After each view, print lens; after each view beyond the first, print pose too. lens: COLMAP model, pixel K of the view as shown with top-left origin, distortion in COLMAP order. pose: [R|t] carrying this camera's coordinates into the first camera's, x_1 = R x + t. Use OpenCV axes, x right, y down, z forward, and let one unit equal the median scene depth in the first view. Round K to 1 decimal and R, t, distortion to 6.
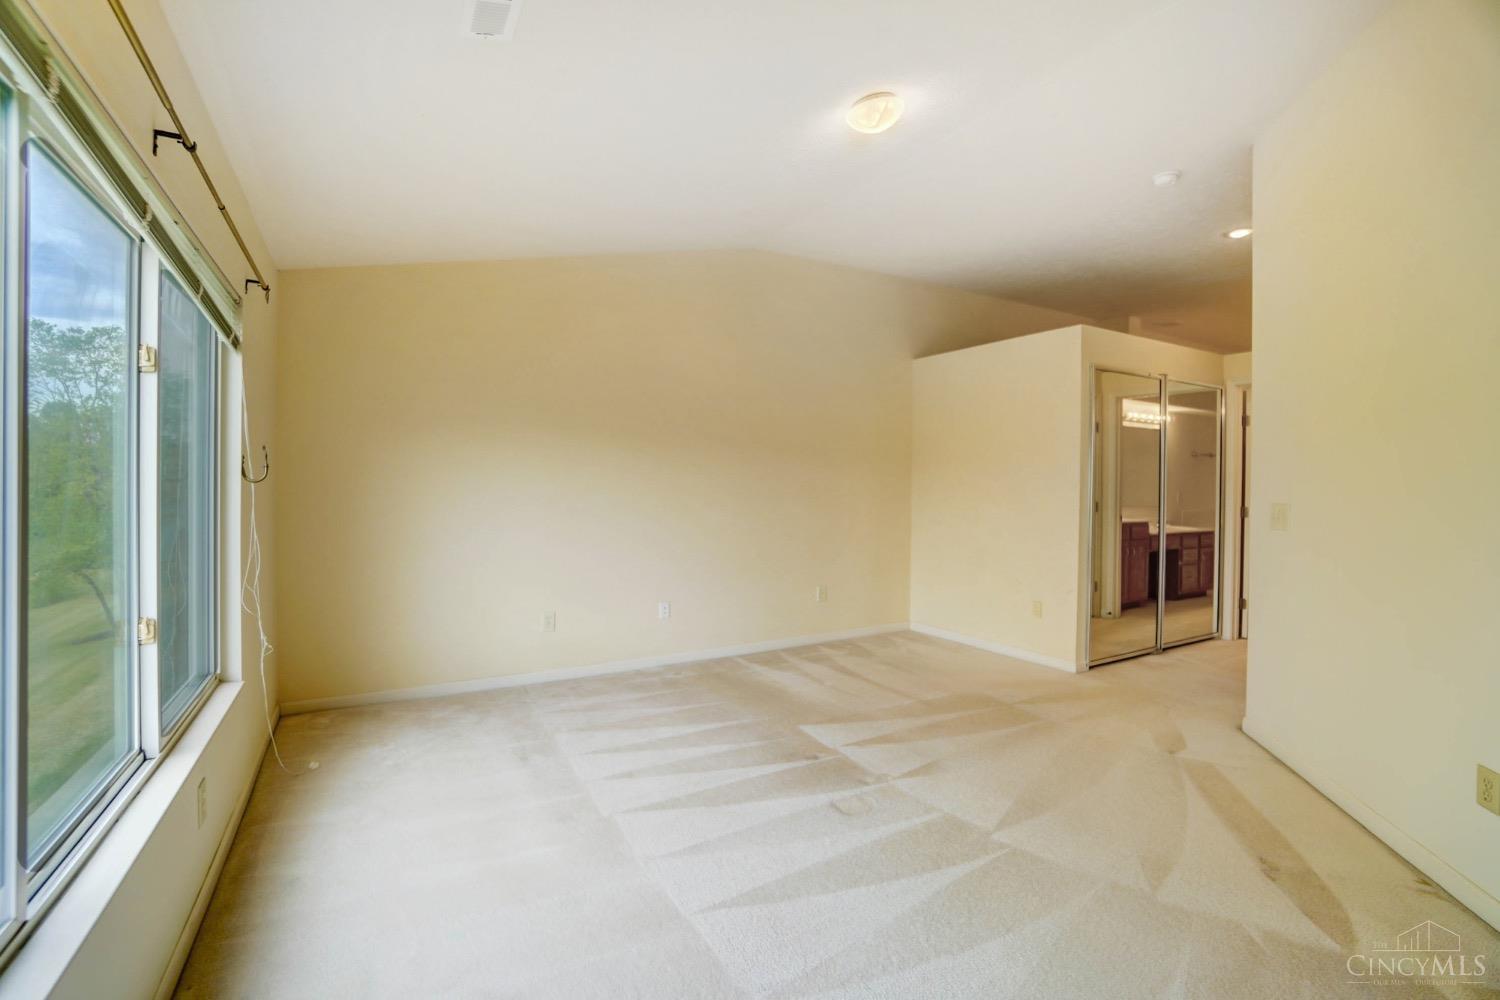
lens RADIAL K [[671.9, 0, 750.0], [0, 671.9, 500.0], [0, 0, 1]] dist [-0.000366, -0.000013]
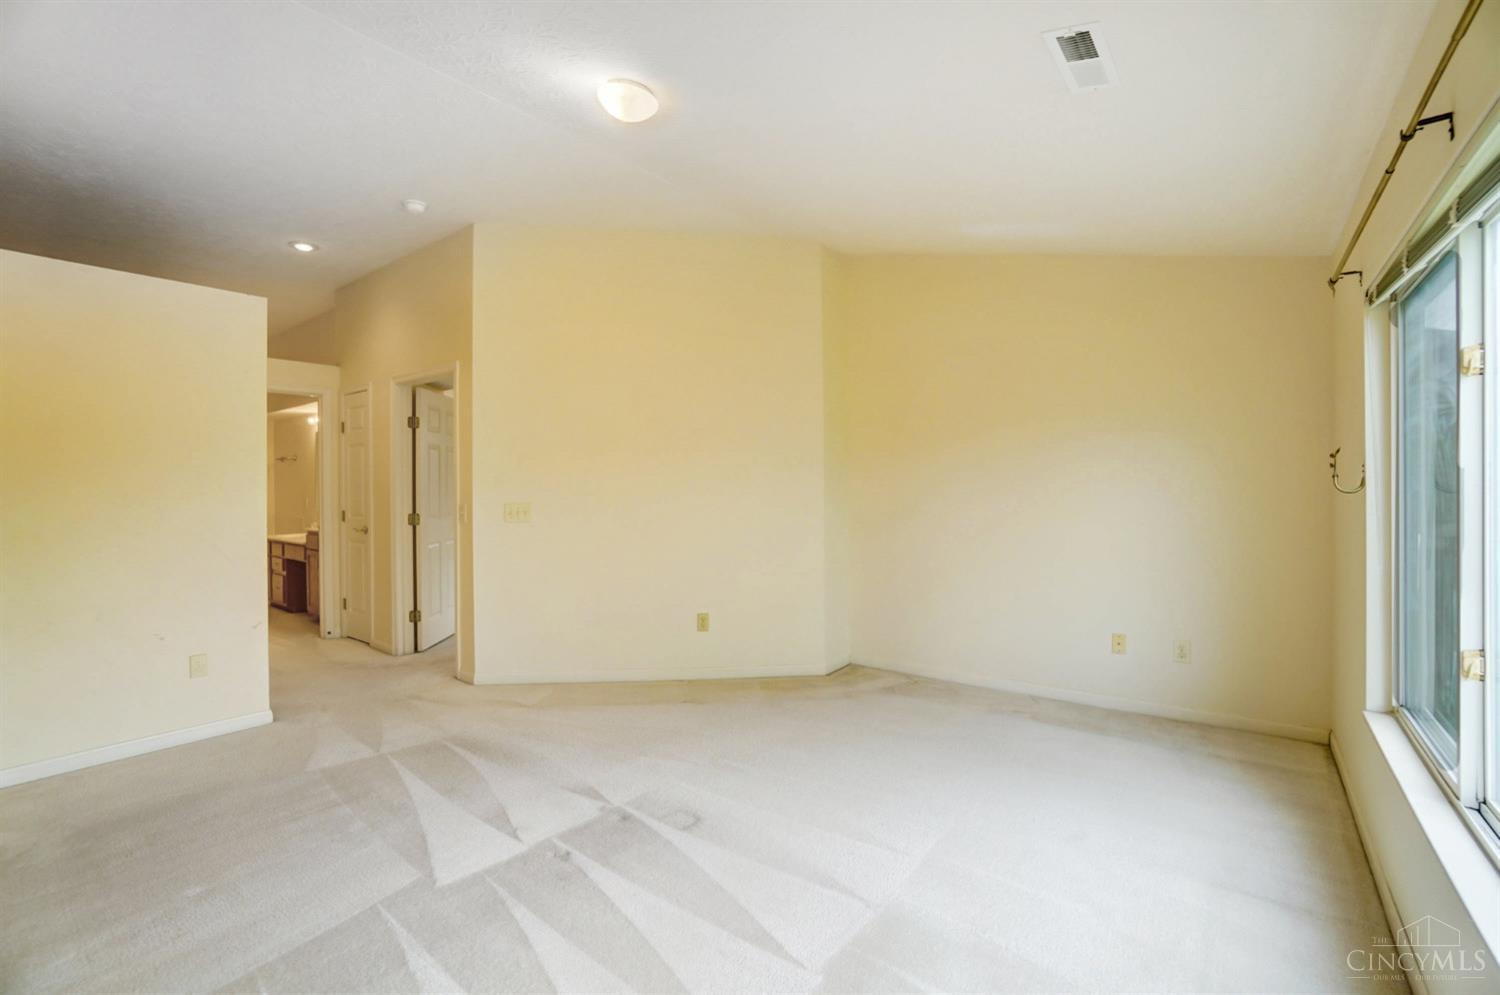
lens RADIAL K [[670.4, 0, 748.1], [0, 670.4, 487.3], [0, 0, 1]] dist [-0.062911, 0.022857]
pose [[-0.379587, -0.001416, 0.925155, -0.697537], [0.027181, 0.999550, 0.012682, -0.032311], [-0.924757, 0.029961, -0.379378, 1.139210]]
